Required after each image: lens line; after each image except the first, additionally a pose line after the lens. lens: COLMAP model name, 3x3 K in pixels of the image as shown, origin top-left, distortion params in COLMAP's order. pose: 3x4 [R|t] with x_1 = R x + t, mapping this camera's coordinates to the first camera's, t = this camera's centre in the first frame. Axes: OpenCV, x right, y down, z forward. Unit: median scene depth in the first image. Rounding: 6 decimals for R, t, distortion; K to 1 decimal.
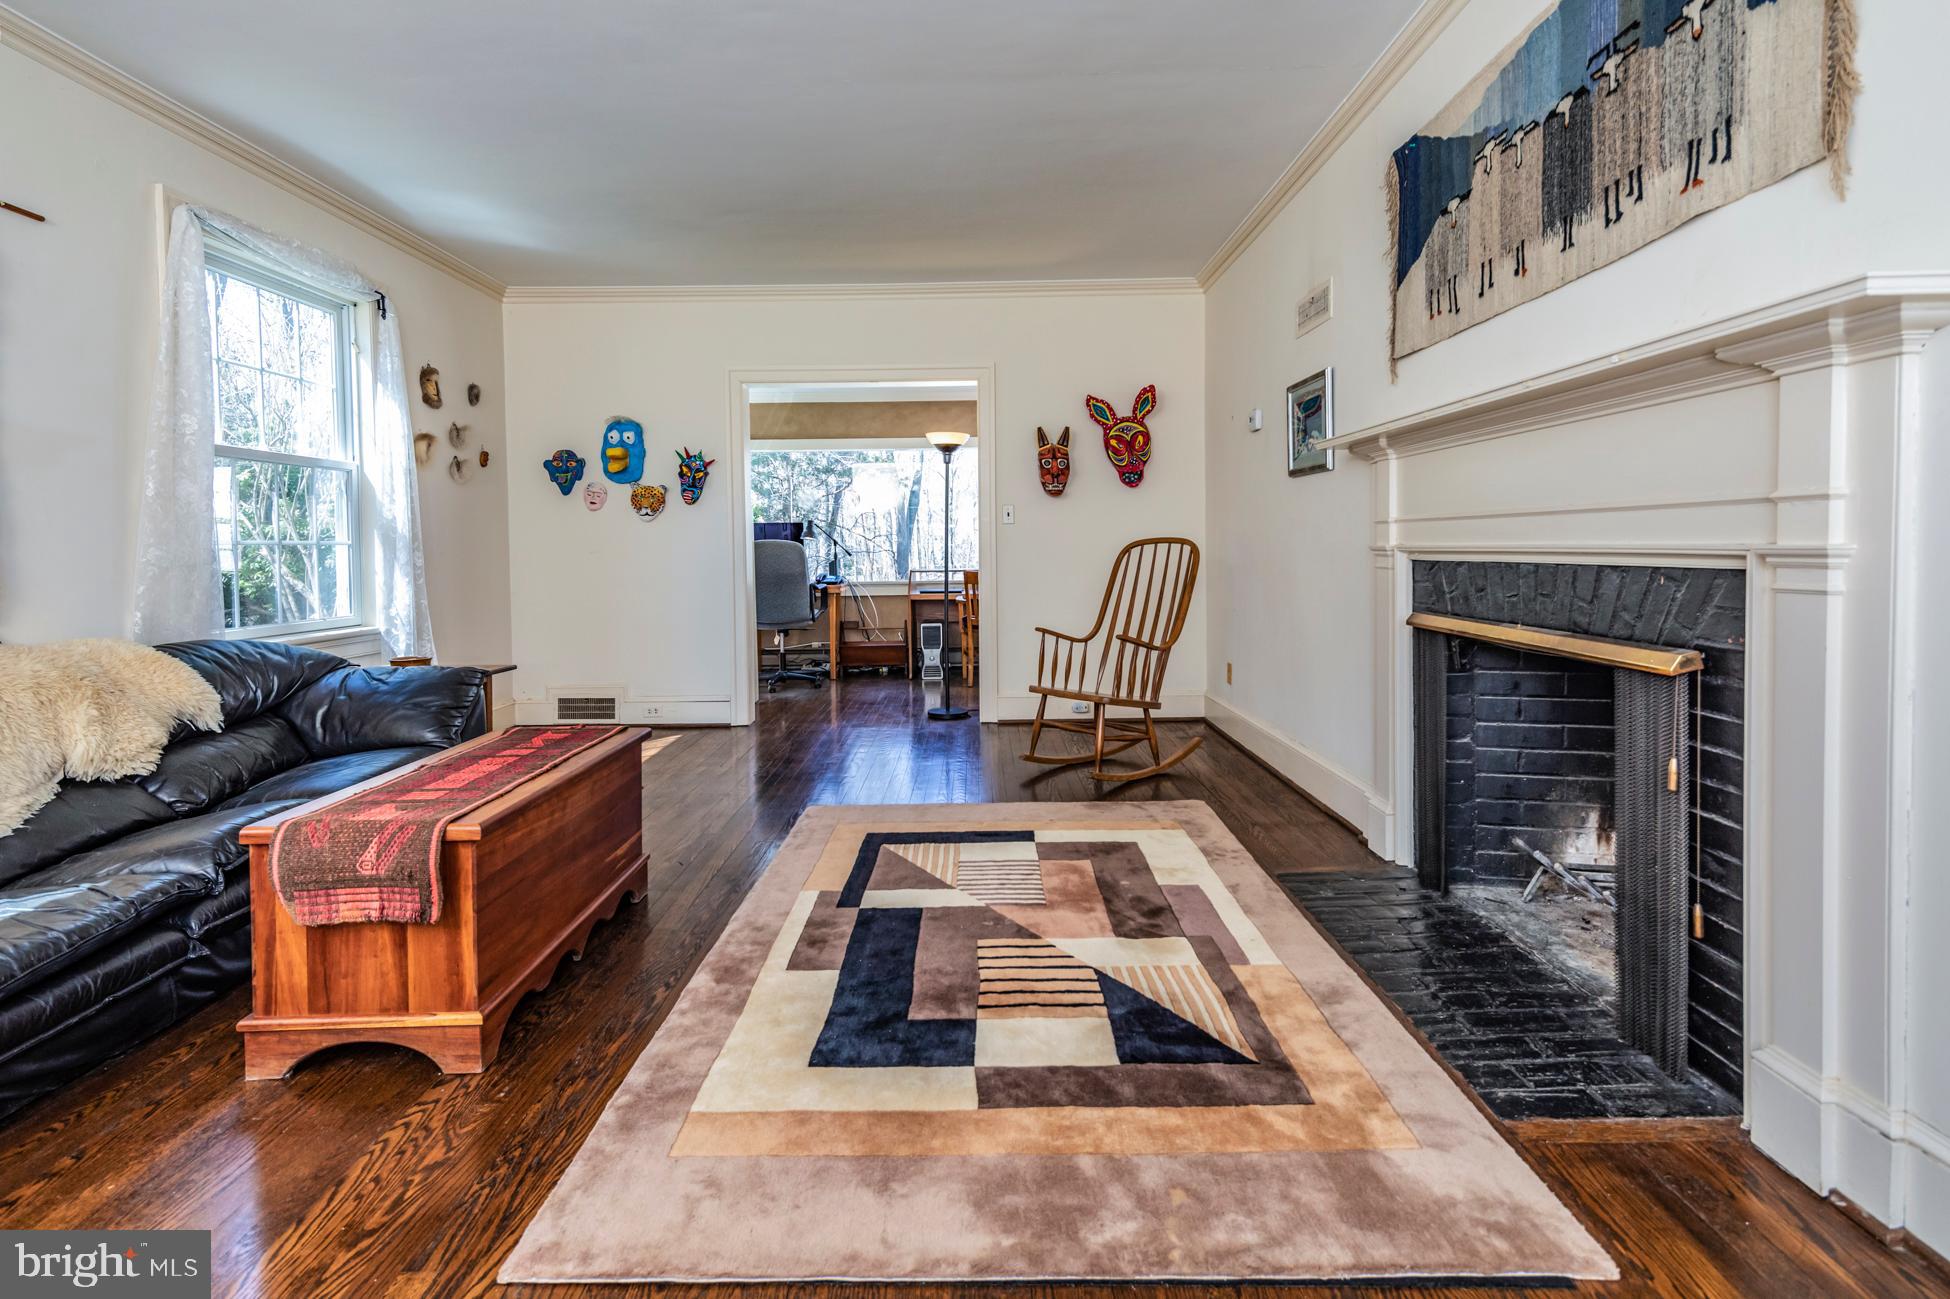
lens RADIAL K [[941.0, 0, 961.2], [0, 941.0, 571.4], [0, 0, 1]] dist [0.030835, -0.007672]
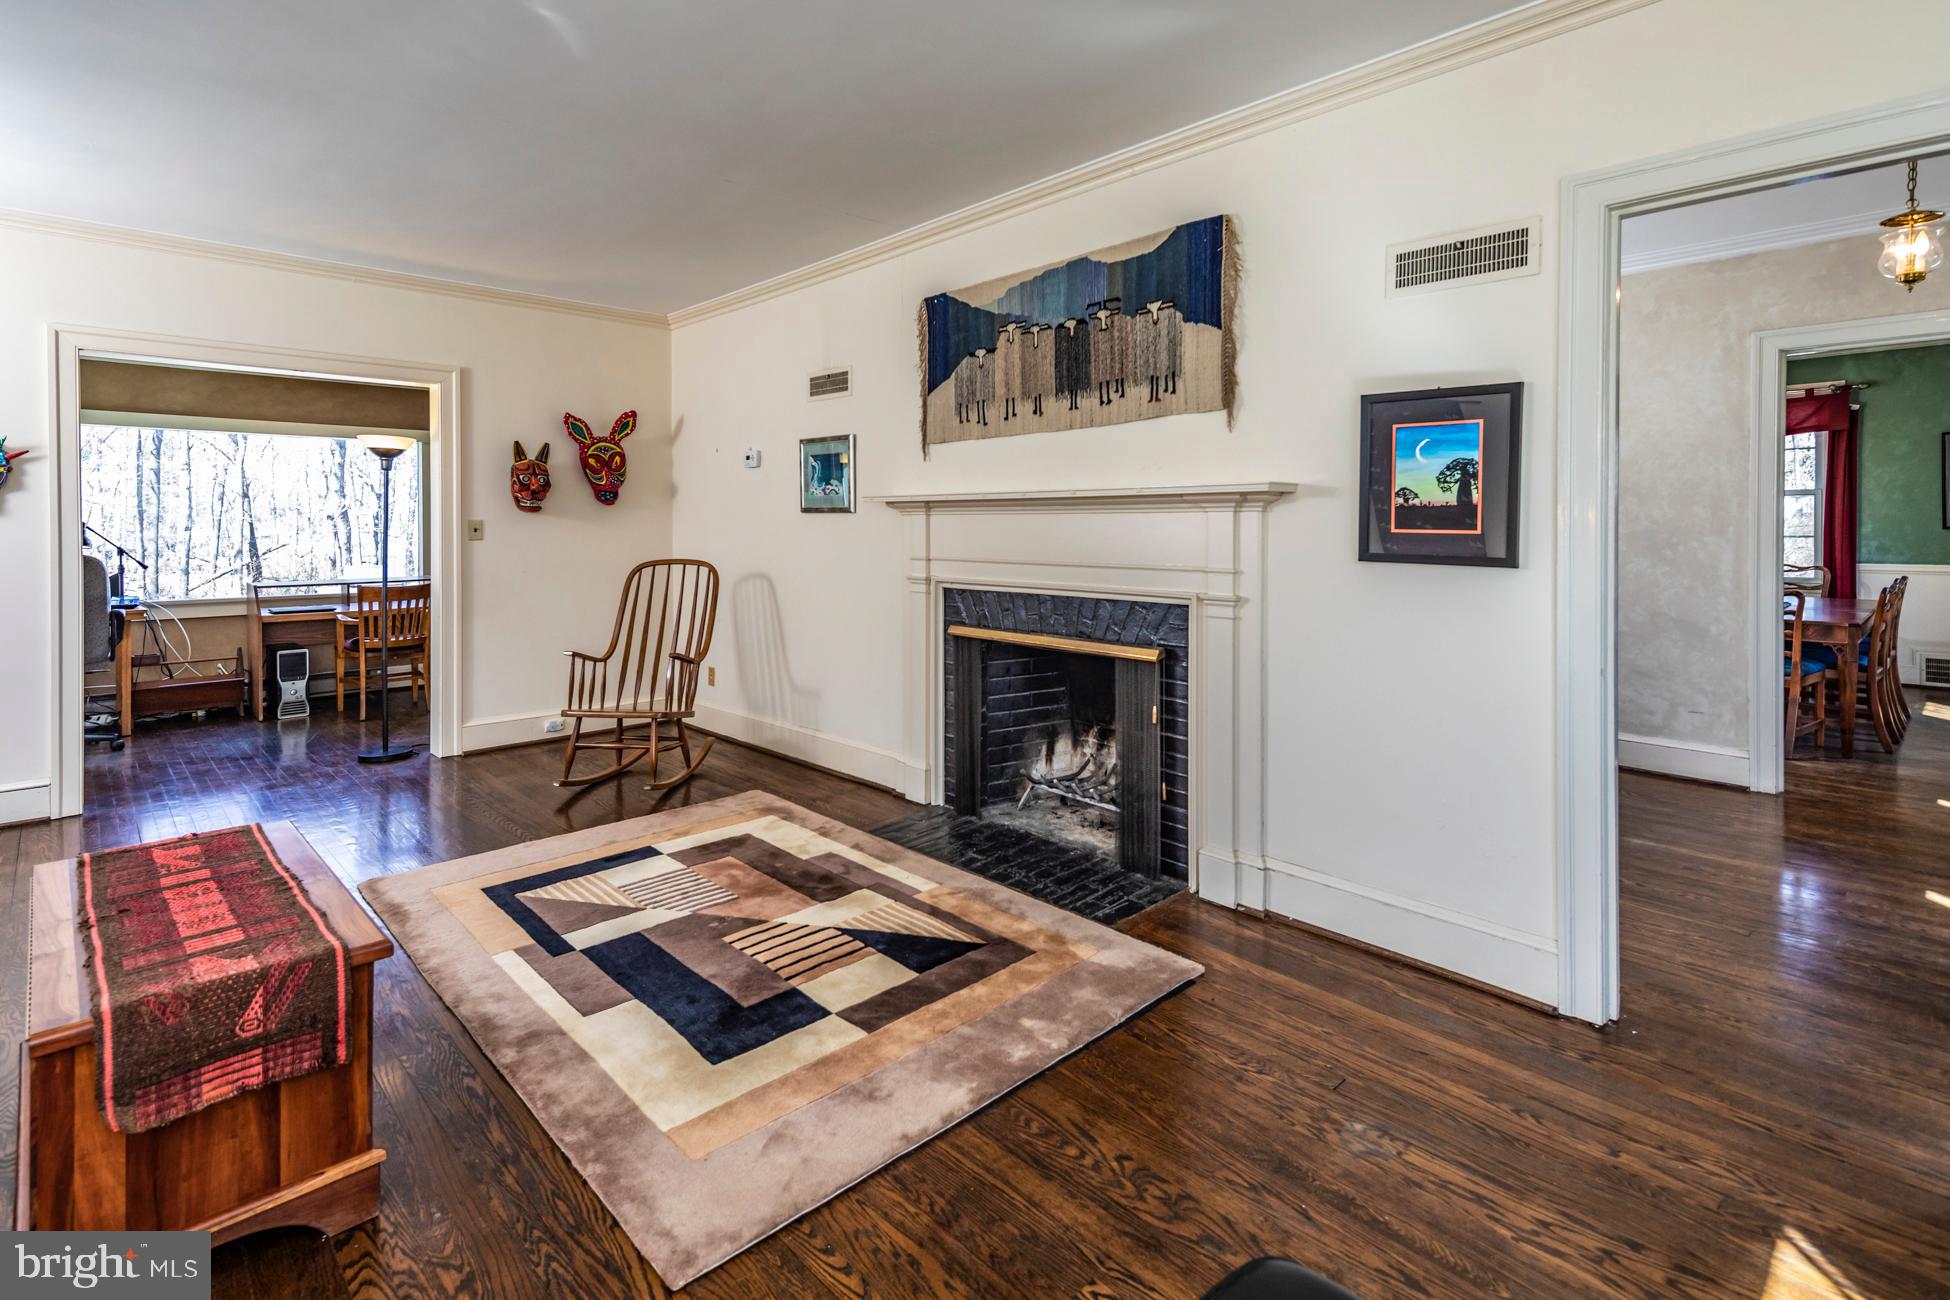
lens RADIAL K [[941.0, 0, 974.3], [0, 941.0, 533.1], [0, 0, 1]] dist [0.030835, -0.007672]
pose [[0.714705, 0.006216, 0.699398, -0.551288], [0.008791, 0.999802, -0.017869, -0.078178], [-0.699371, 0.018919, 0.714509, -0.050174]]
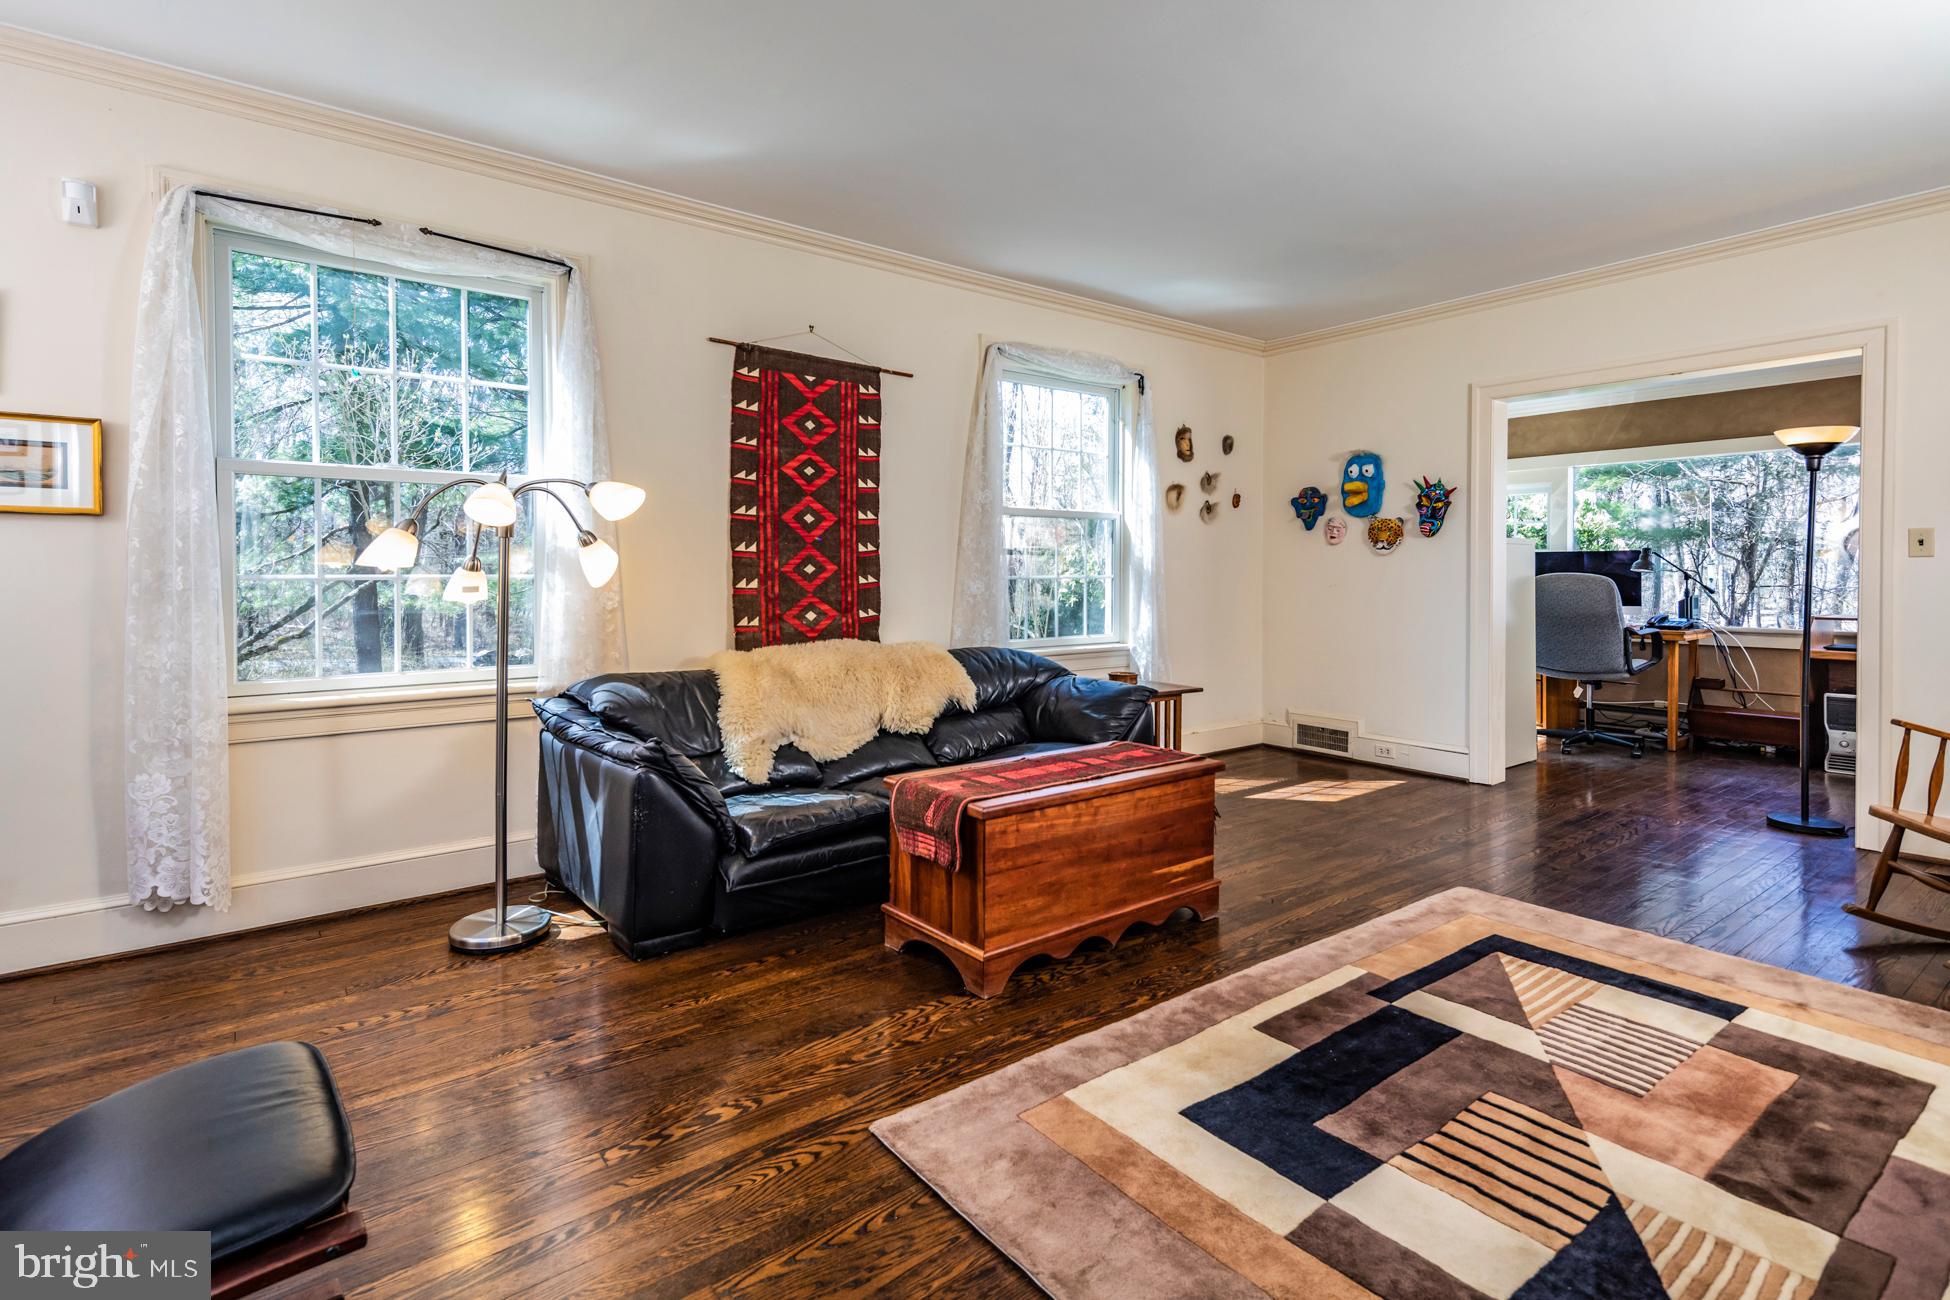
lens RADIAL K [[941.0, 0, 961.2], [0, 941.0, 576.0], [0, 0, 1]] dist [0.030835, -0.007672]
pose [[0.614725, 0.014623, -0.788606, 0.363378], [-0.027238, 0.999625, -0.002696, -0.036258], [0.788271, 0.023137, 0.614893, 0.123166]]
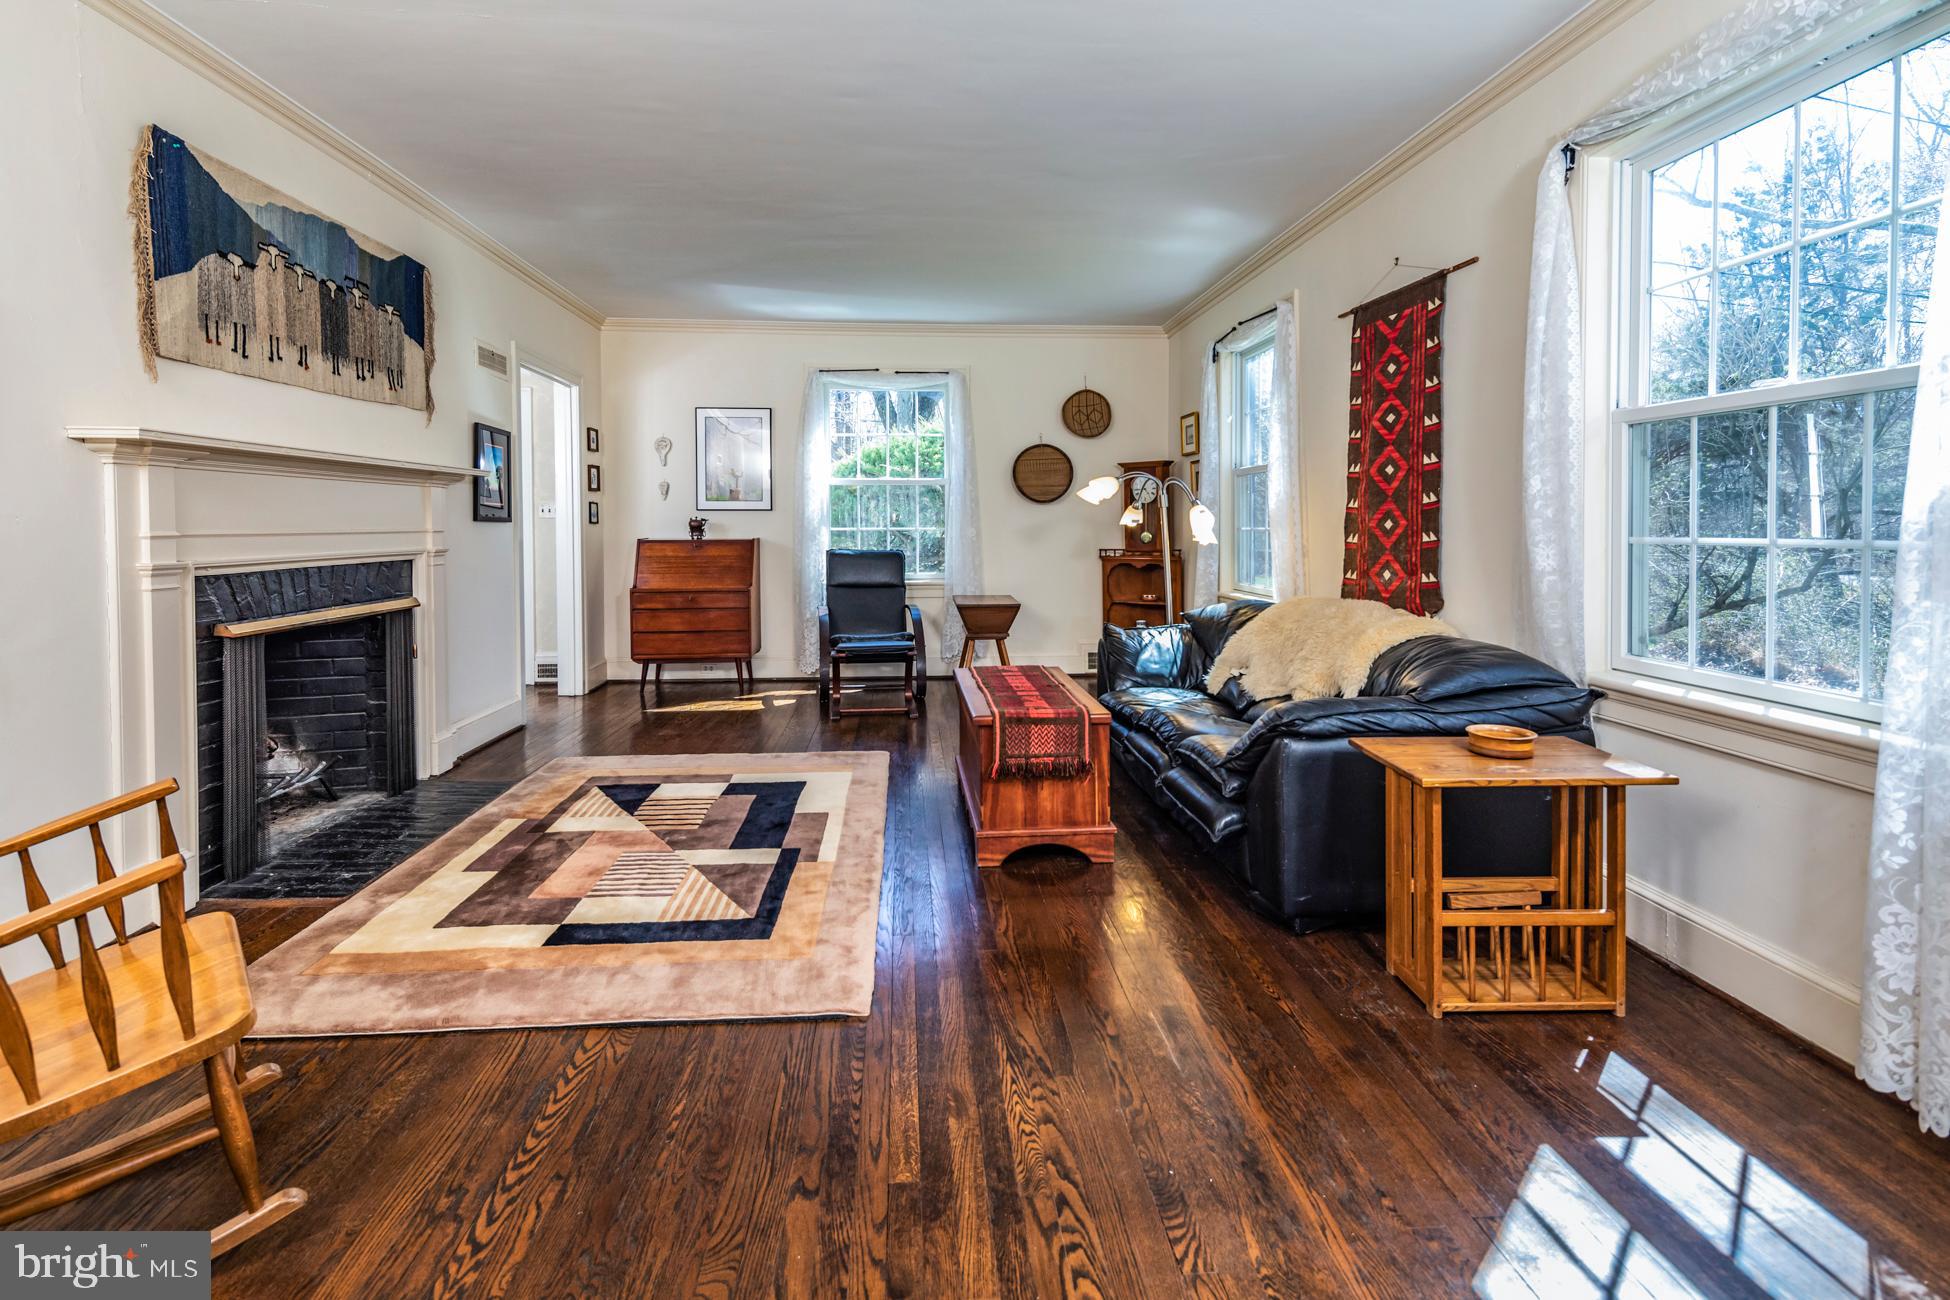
lens RADIAL K [[941.0, 0, 961.5], [0, 941.0, 544.9], [0, 0, 1]] dist [0.030835, -0.007672]
pose [[-0.997133, 0.016212, -0.073906, -0.269400], [0.012527, 0.998668, 0.050052, -0.095689], [0.074619, 0.048982, -0.996008, 2.326630]]
